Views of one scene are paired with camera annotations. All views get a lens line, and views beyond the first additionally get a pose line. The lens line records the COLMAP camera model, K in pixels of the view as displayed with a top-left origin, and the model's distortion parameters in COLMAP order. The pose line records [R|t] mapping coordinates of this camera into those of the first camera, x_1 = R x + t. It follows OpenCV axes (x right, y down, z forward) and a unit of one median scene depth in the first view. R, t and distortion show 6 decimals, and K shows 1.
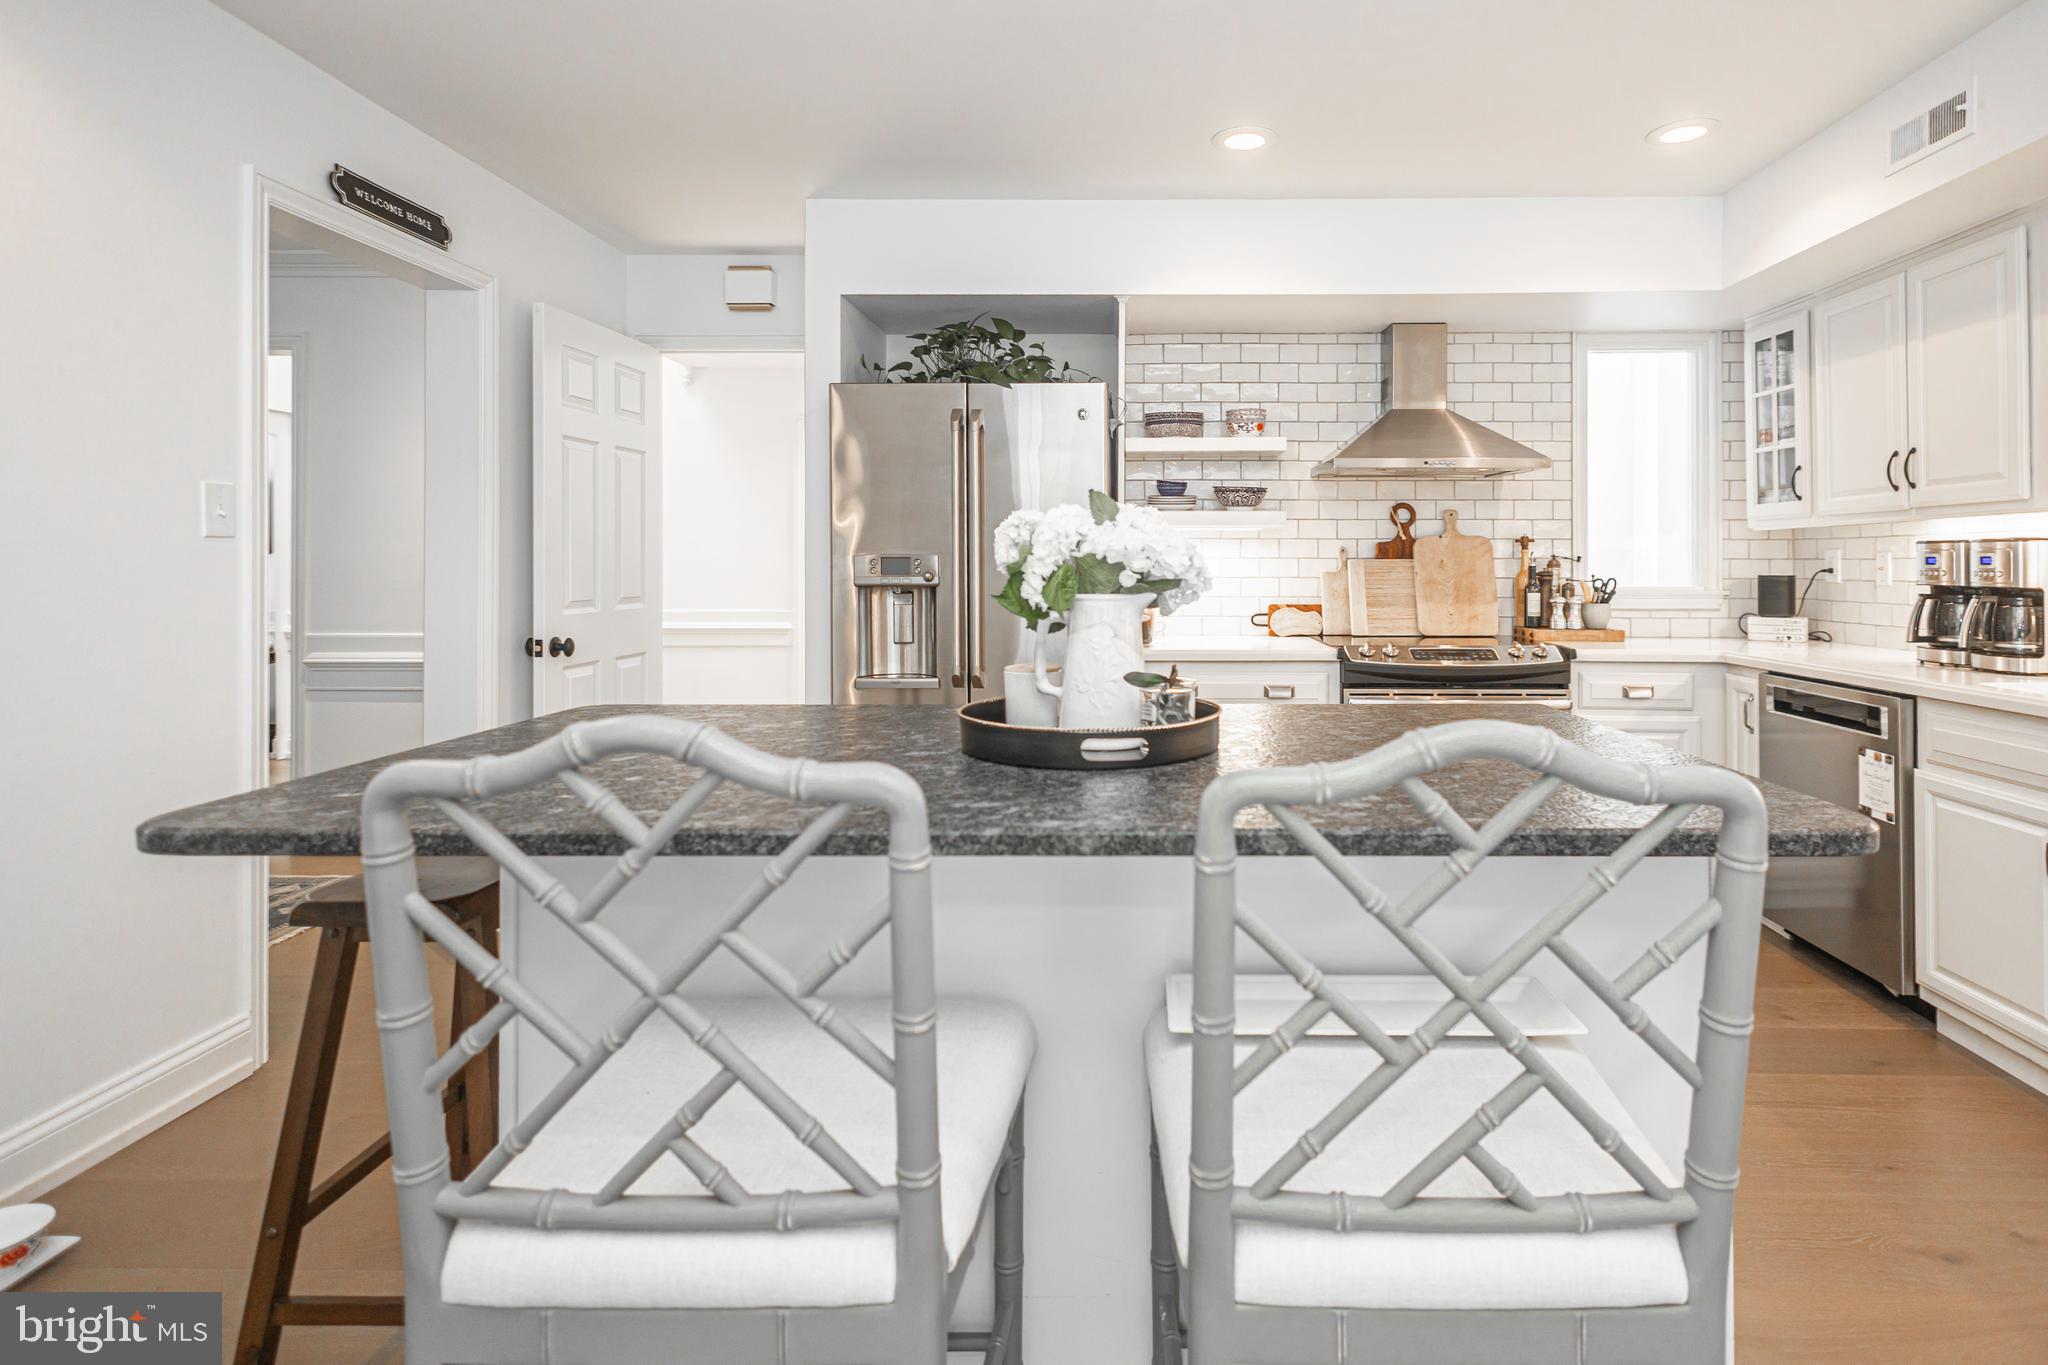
lens RADIAL K [[999.6, 0, 1117.2], [0, 999.6, 558.7], [0, 0, 1]] dist [0.004152, -0.002551]
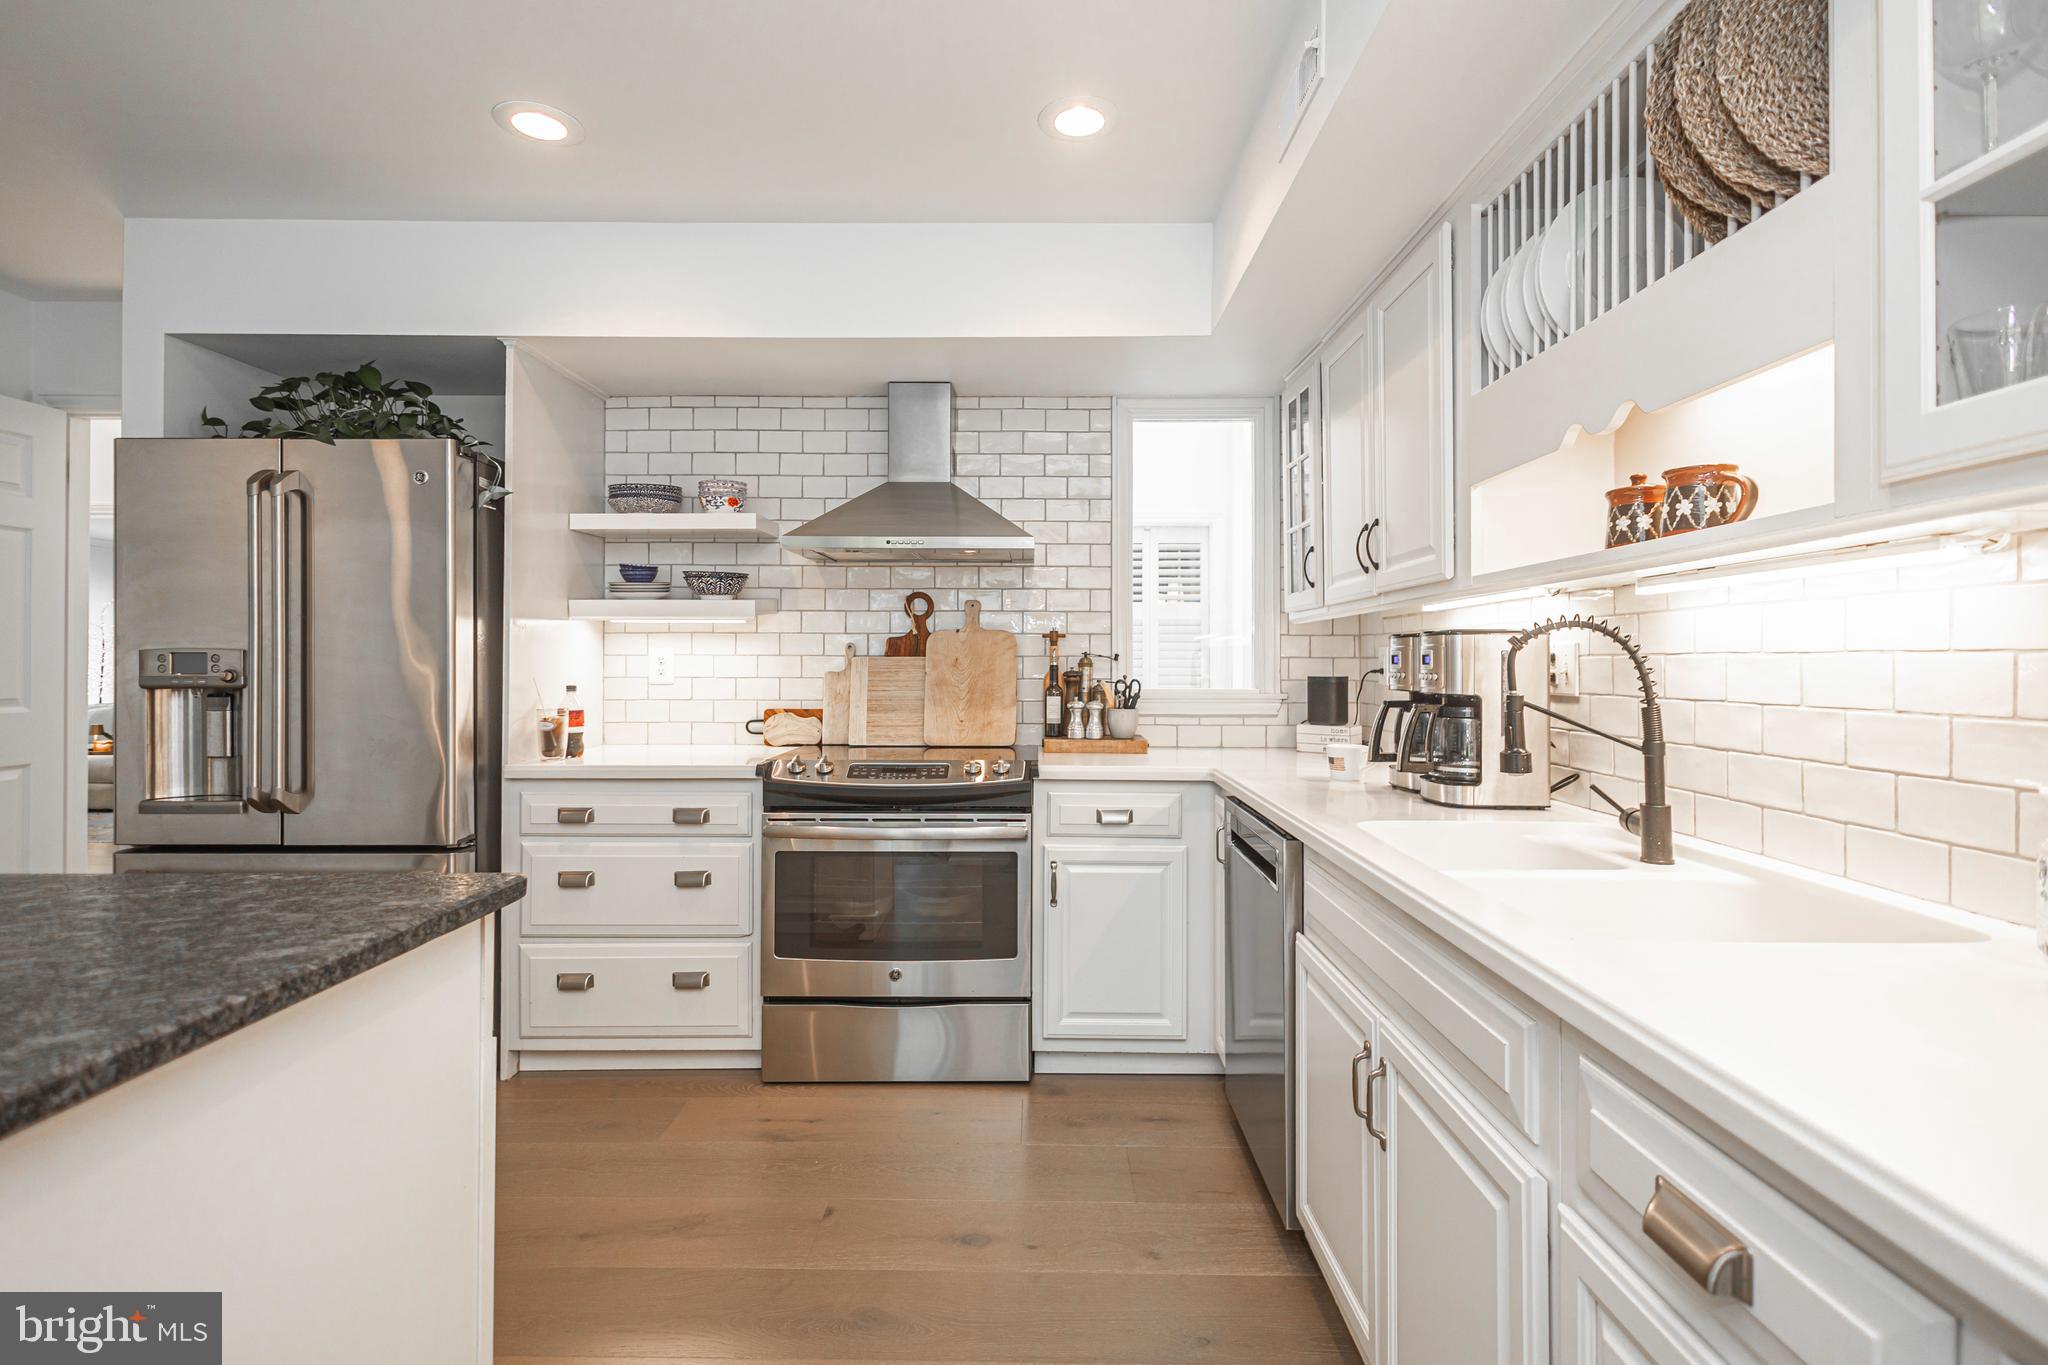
lens RADIAL K [[956.6, 0, 1020.0], [0, 956.6, 656.4], [0, 0, 1]] dist [0.012412, -0.004231]
pose [[0.999990, 0.002862, 0.003439, 0.388545], [-0.002856, 0.999994, -0.001812, 0.001370], [-0.003444, 0.001803, 0.999992, 0.178363]]
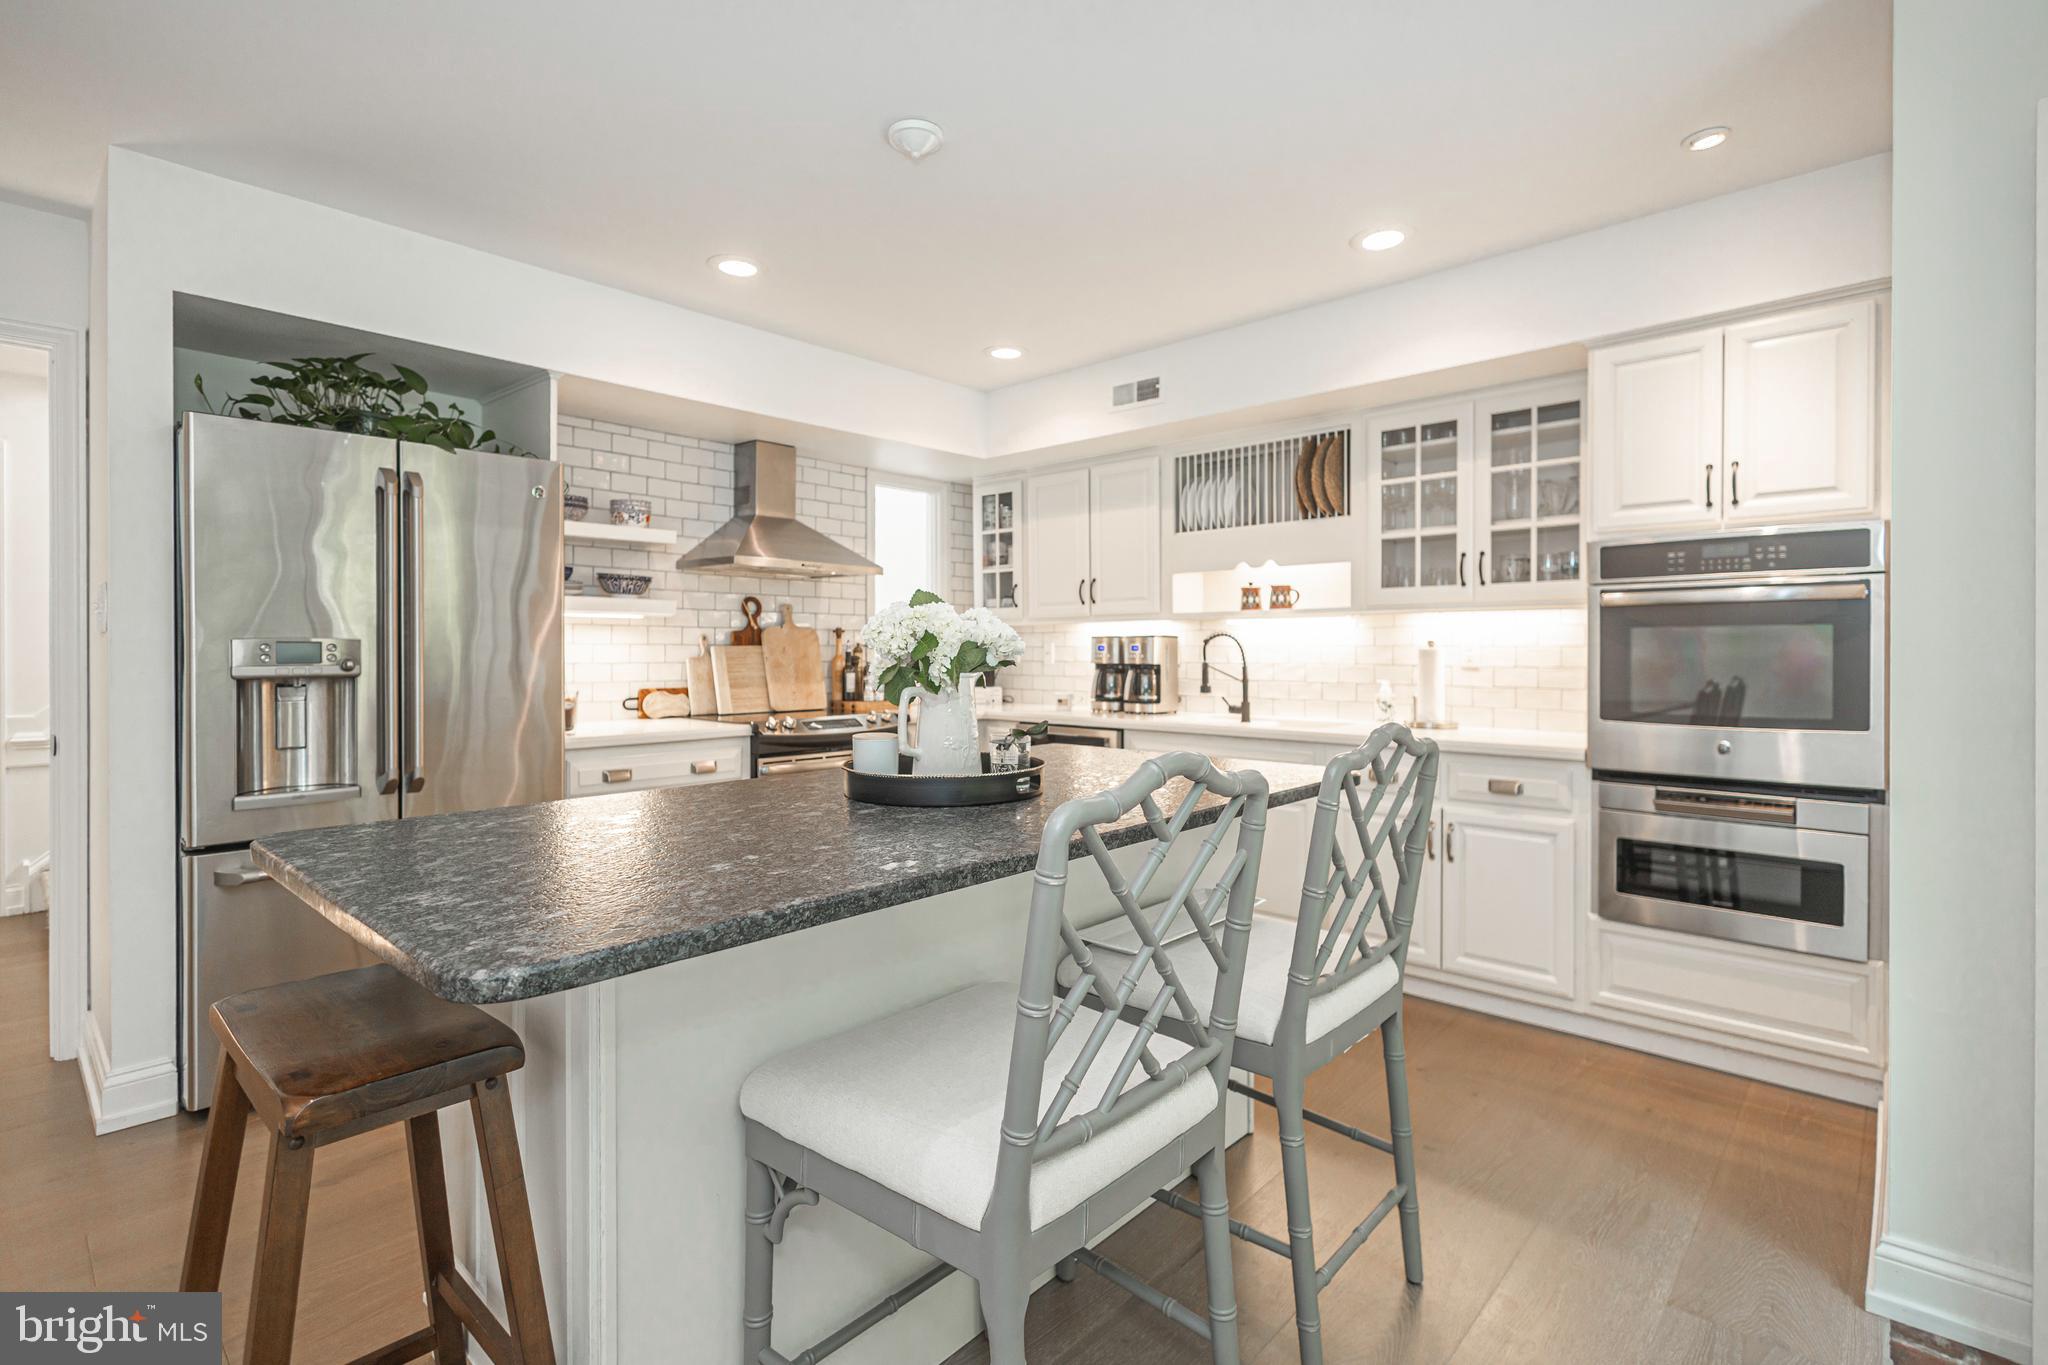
lens RADIAL K [[956.6, 0, 1003.0], [0, 956.6, 658.9], [0, 0, 1]] dist [0.012412, -0.004231]
pose [[0.673631, -0.006237, 0.739042, -0.349165], [-0.004786, 0.999907, 0.012800, 0.000090], [-0.739053, -0.012159, 0.673538, 0.047070]]
